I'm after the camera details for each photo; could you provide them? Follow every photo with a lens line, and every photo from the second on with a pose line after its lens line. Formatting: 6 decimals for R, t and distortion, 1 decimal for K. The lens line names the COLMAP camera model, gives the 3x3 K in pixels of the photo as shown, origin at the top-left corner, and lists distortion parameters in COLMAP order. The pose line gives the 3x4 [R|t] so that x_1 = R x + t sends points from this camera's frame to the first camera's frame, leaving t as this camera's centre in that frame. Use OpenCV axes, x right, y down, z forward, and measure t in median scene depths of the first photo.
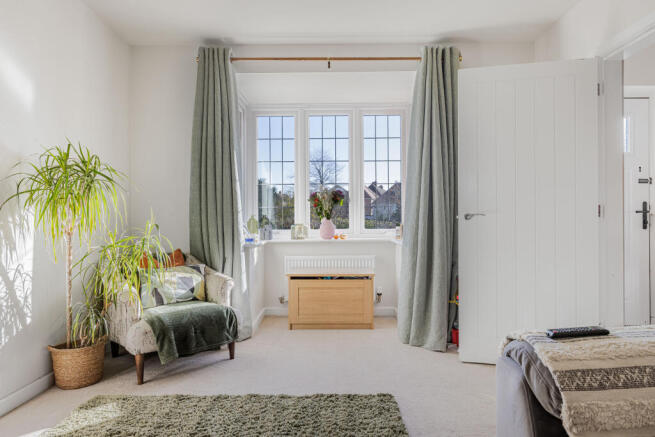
lens RADIAL K [[413.7, 0, 327.9], [0, 413.7, 217.8], [0, 0, 1]] dist [0.019156, 0.002314]
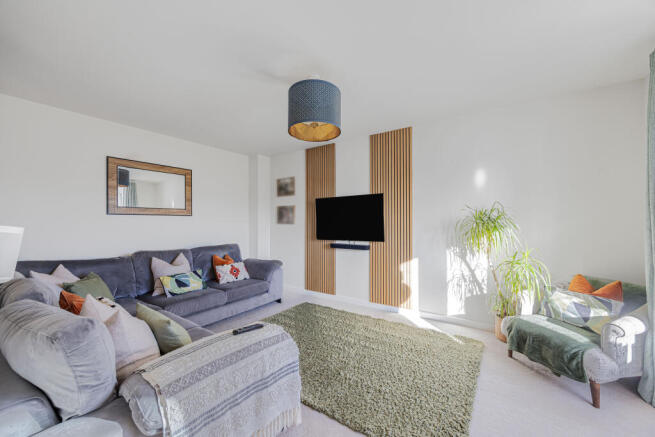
lens RADIAL K [[252.5, 0, 328.6], [0, 252.5, 221.6], [0, 0, 1]] dist [0.001355, -0.000025]
pose [[-0.553124, 0.000100, -0.833099, 0.583278], [0.007399, 0.999961, -0.004792, -0.075827], [0.833066, -0.008814, -0.553103, 0.845824]]
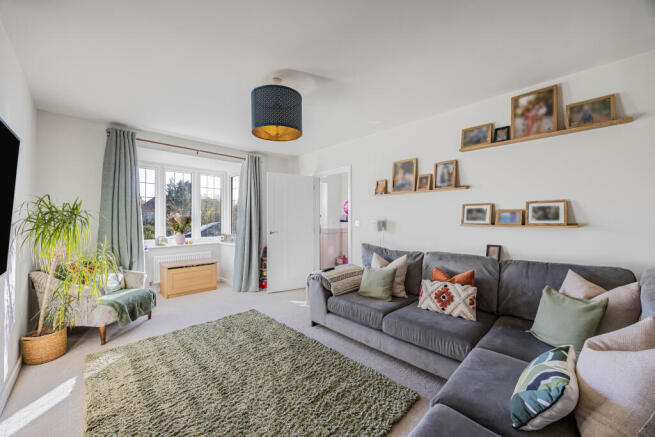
lens RADIAL K [[252.5, 0, 328.6], [0, 252.5, 220.1], [0, 0, 1]] dist [0.001355, -0.000025]
pose [[0.702142, 0.004747, 0.712021, -0.472703], [-0.005354, 0.999985, -0.001387, -0.075981], [-0.712017, -0.002838, 0.702157, -0.274520]]
